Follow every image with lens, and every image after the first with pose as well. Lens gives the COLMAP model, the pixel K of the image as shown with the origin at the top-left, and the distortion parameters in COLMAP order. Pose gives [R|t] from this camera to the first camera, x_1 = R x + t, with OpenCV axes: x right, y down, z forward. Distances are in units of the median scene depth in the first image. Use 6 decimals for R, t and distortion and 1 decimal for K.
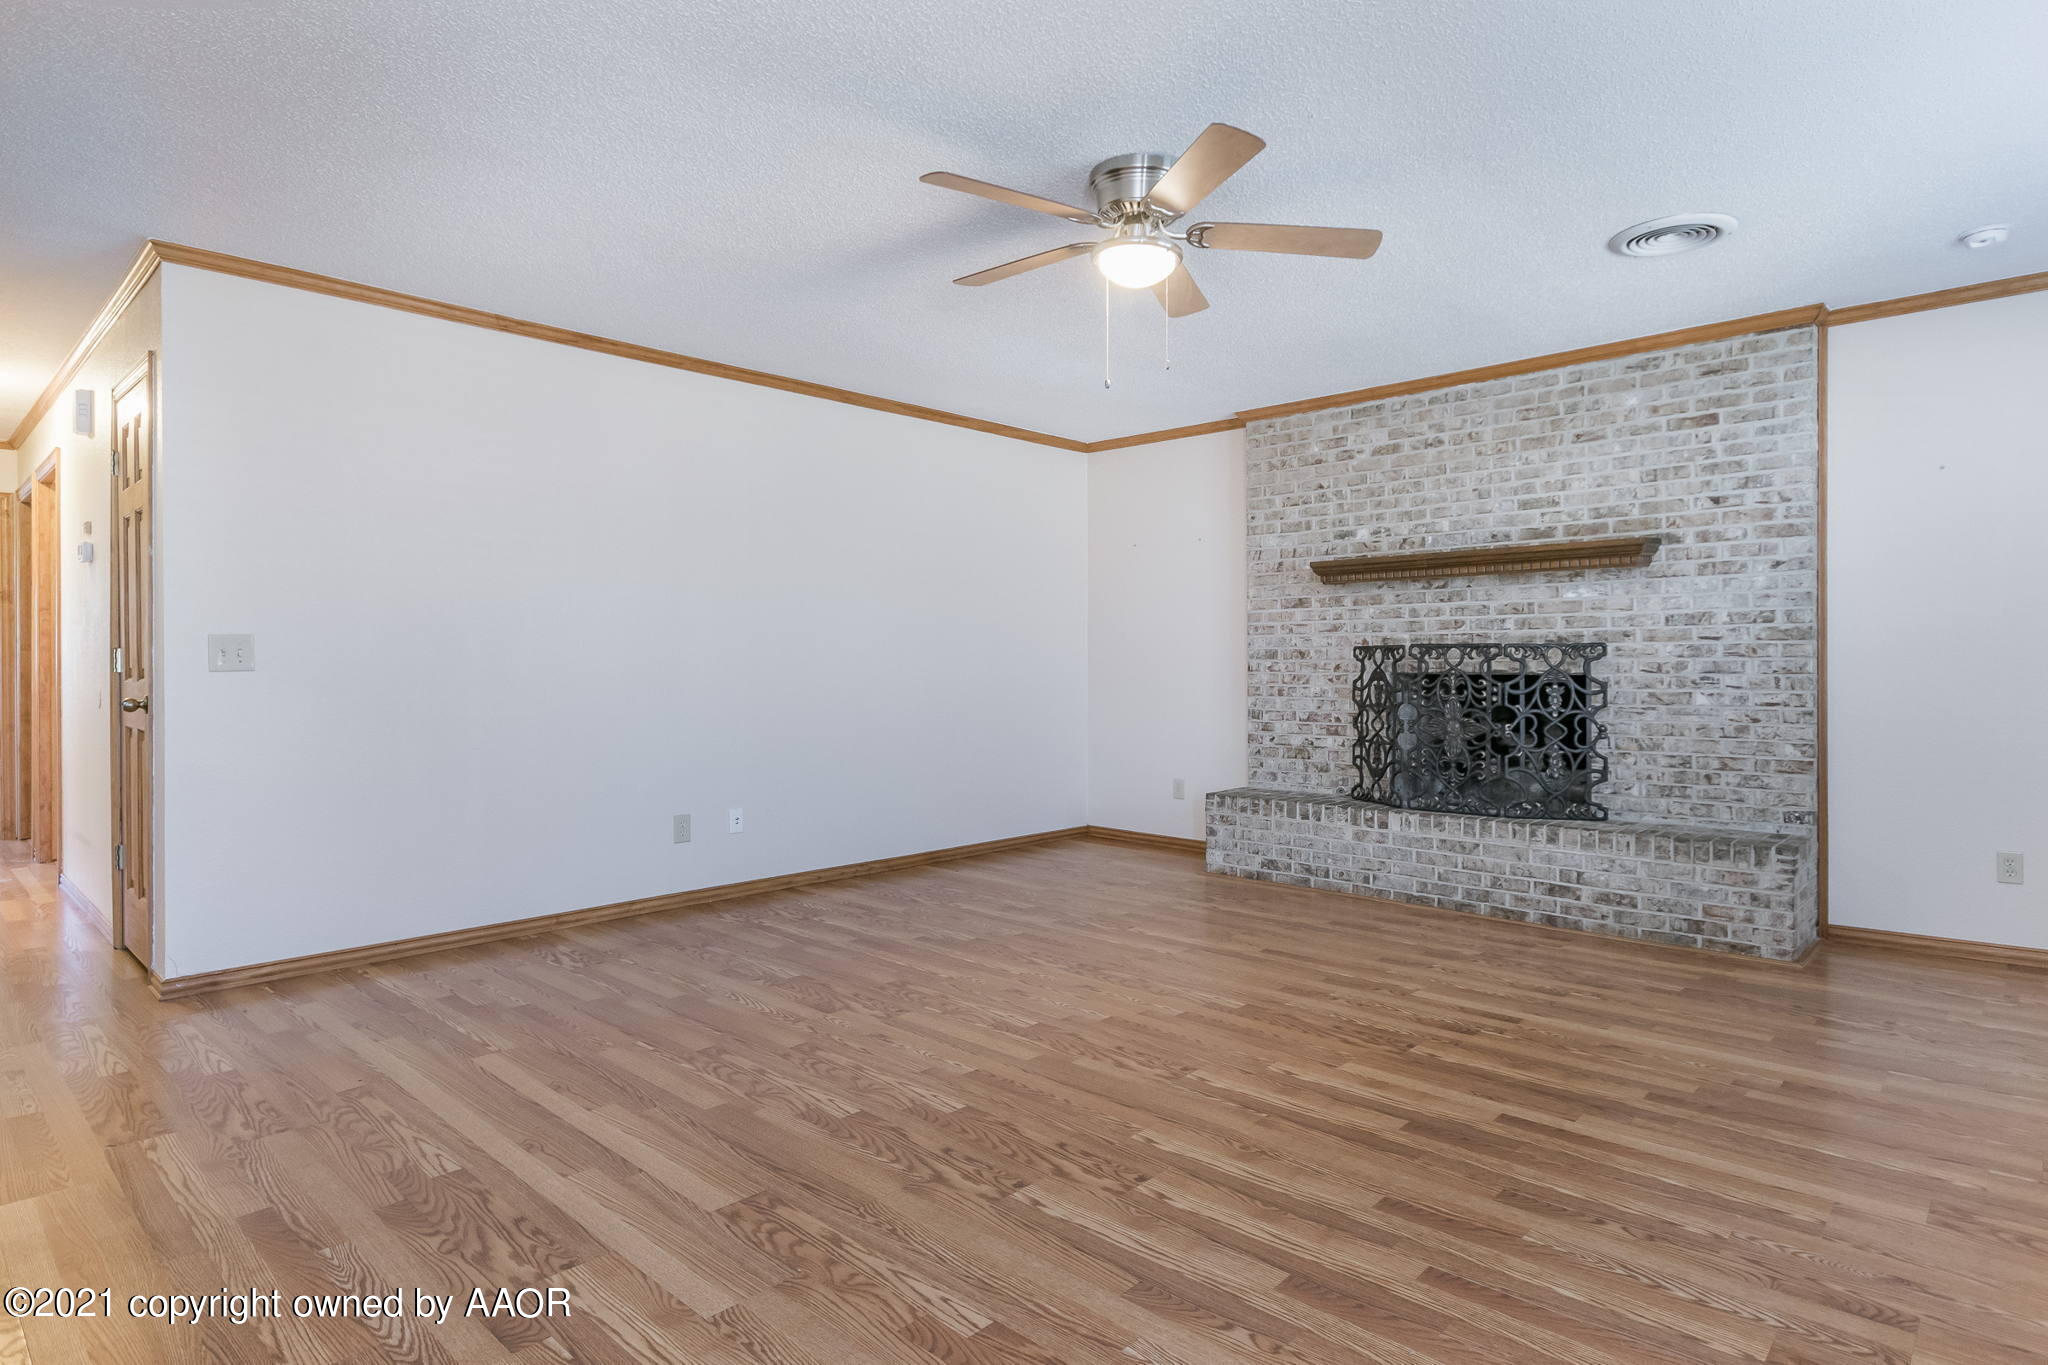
lens RADIAL K [[1099.9, 0, 1023.1], [0, 1099.9, 671.2], [0, 0, 1]] dist [0.004670, -0.007510]
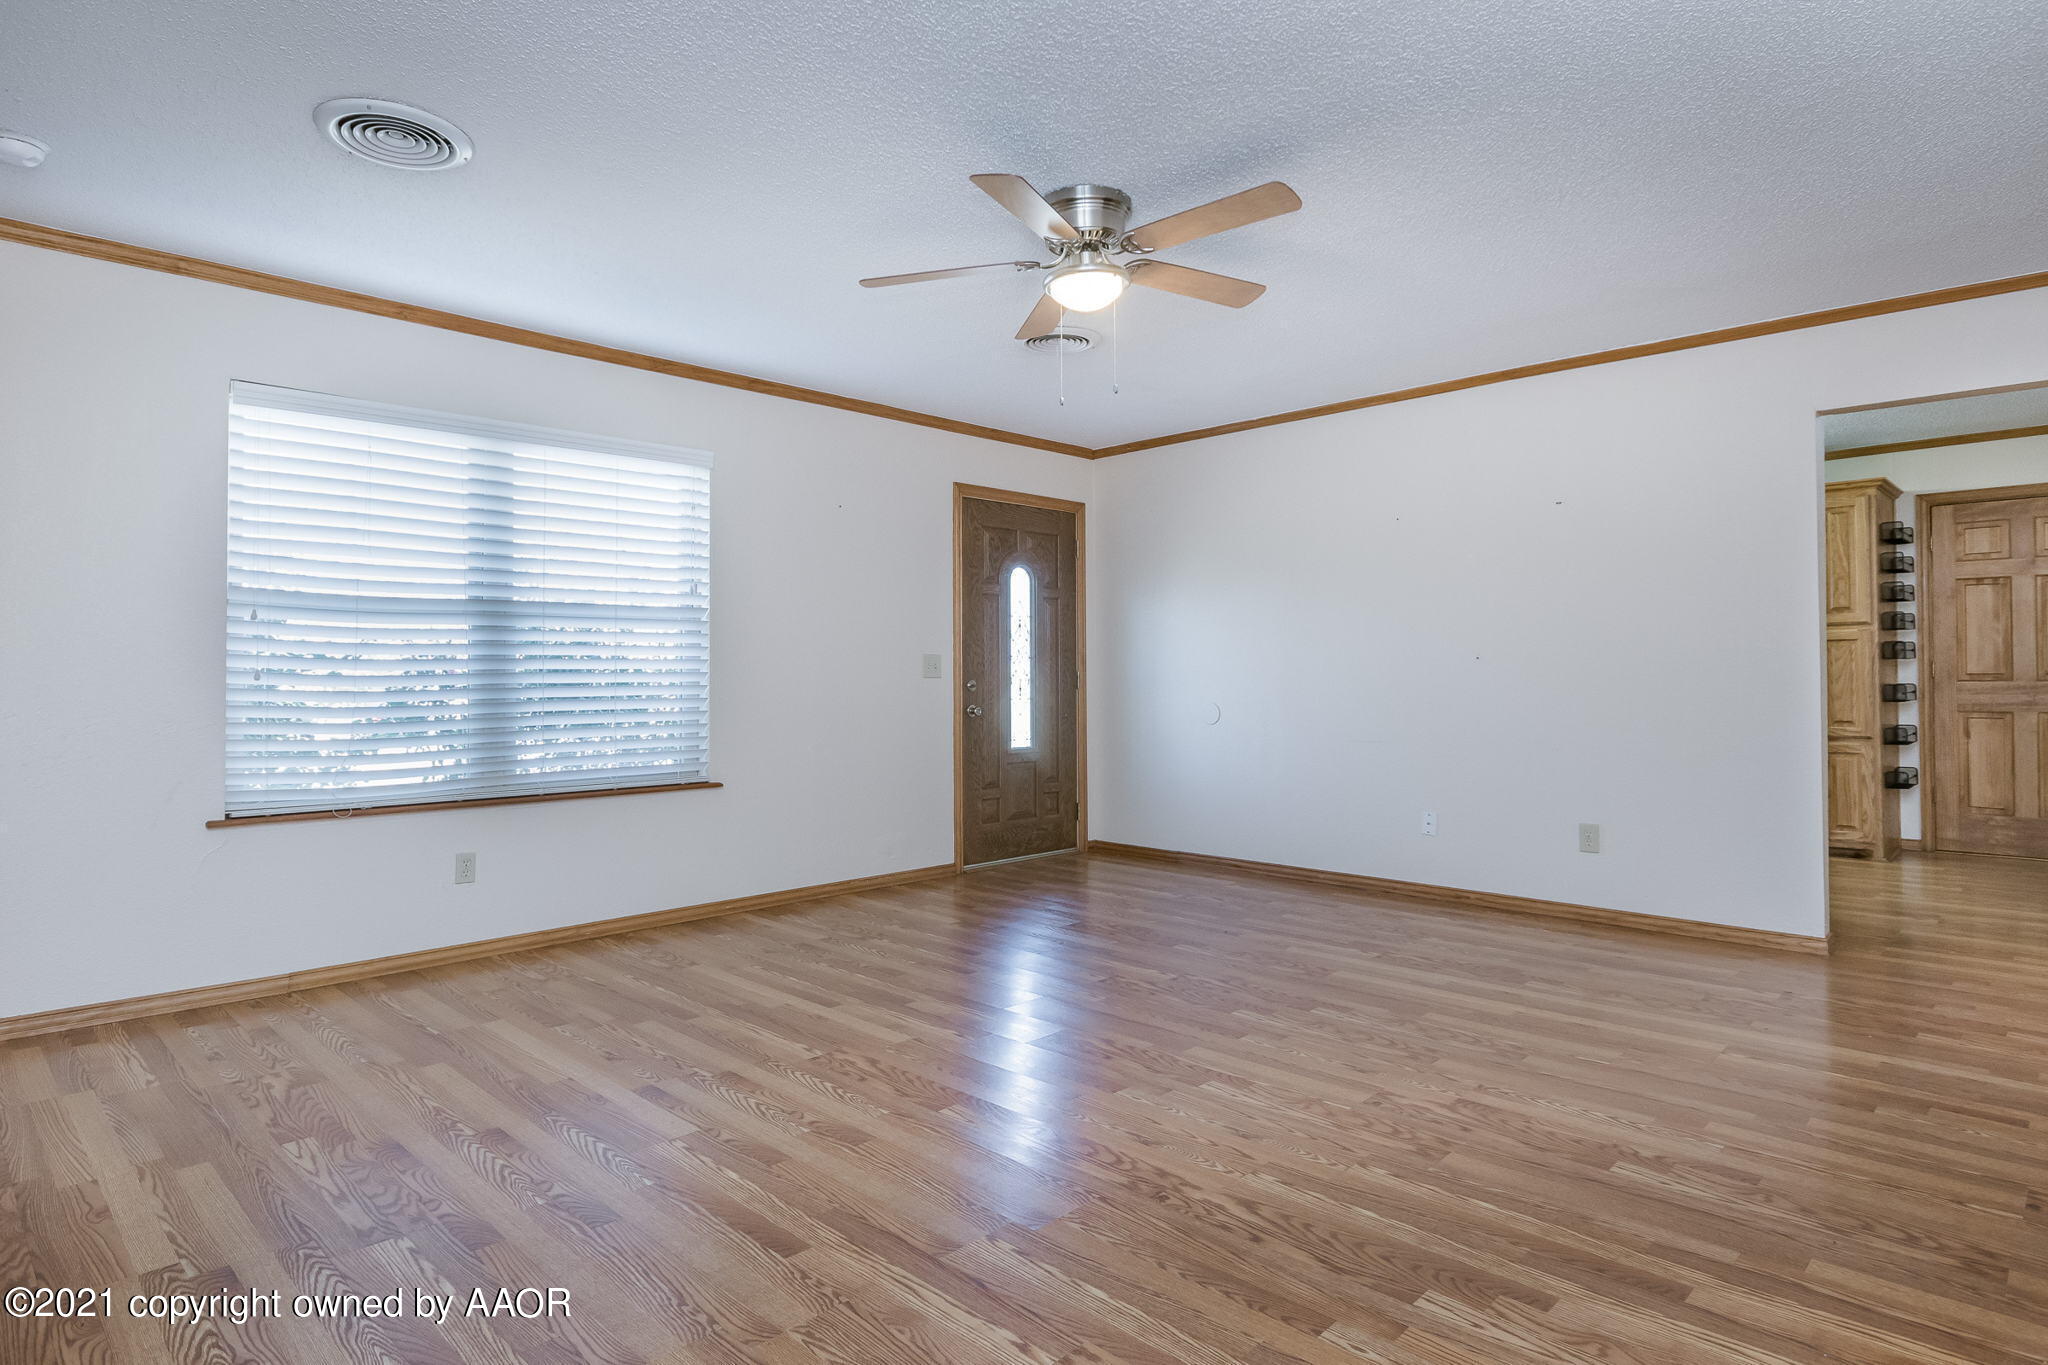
lens RADIAL K [[1099.9, 0, 1032.5], [0, 1099.9, 661.0], [0, 0, 1]] dist [0.004670, -0.007510]
pose [[-0.999856, 0.006041, 0.015829, 0.094556], [0.005914, 0.999950, -0.008047, -0.006773], [-0.015877, -0.007952, -0.999842, 1.372413]]
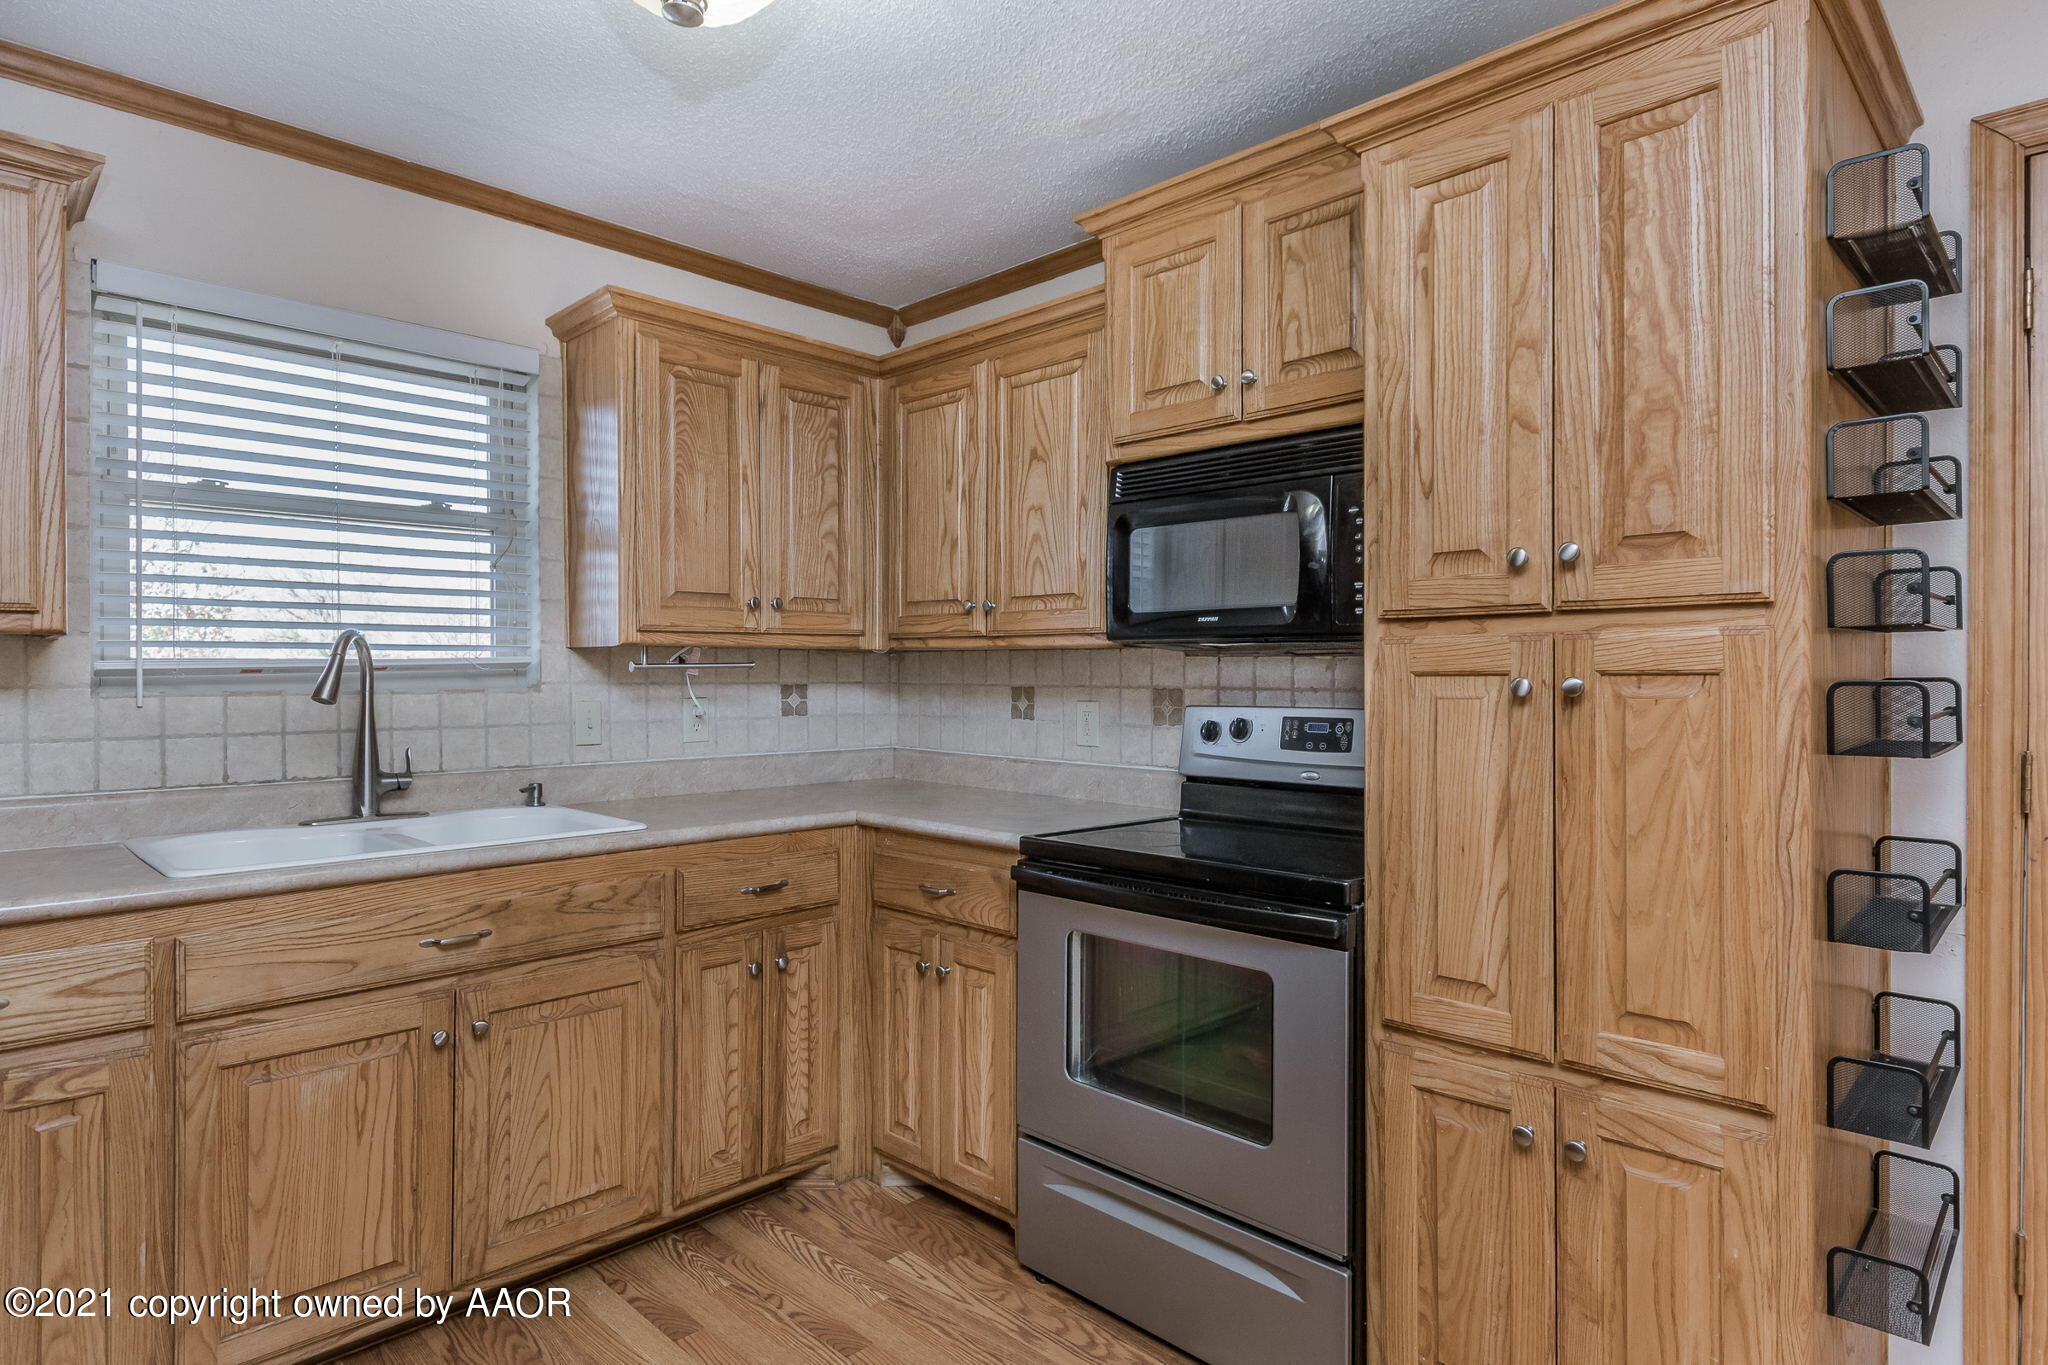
lens RADIAL K [[1099.9, 0, 1029.4], [0, 1099.9, 674.7], [0, 0, 1]] dist [0.004670, -0.007510]
pose [[-0.999983, -0.000982, 0.005827, -0.724112], [-0.000943, 0.999978, 0.006576, -0.040036], [-0.005834, 0.006571, -0.999961, 0.290452]]
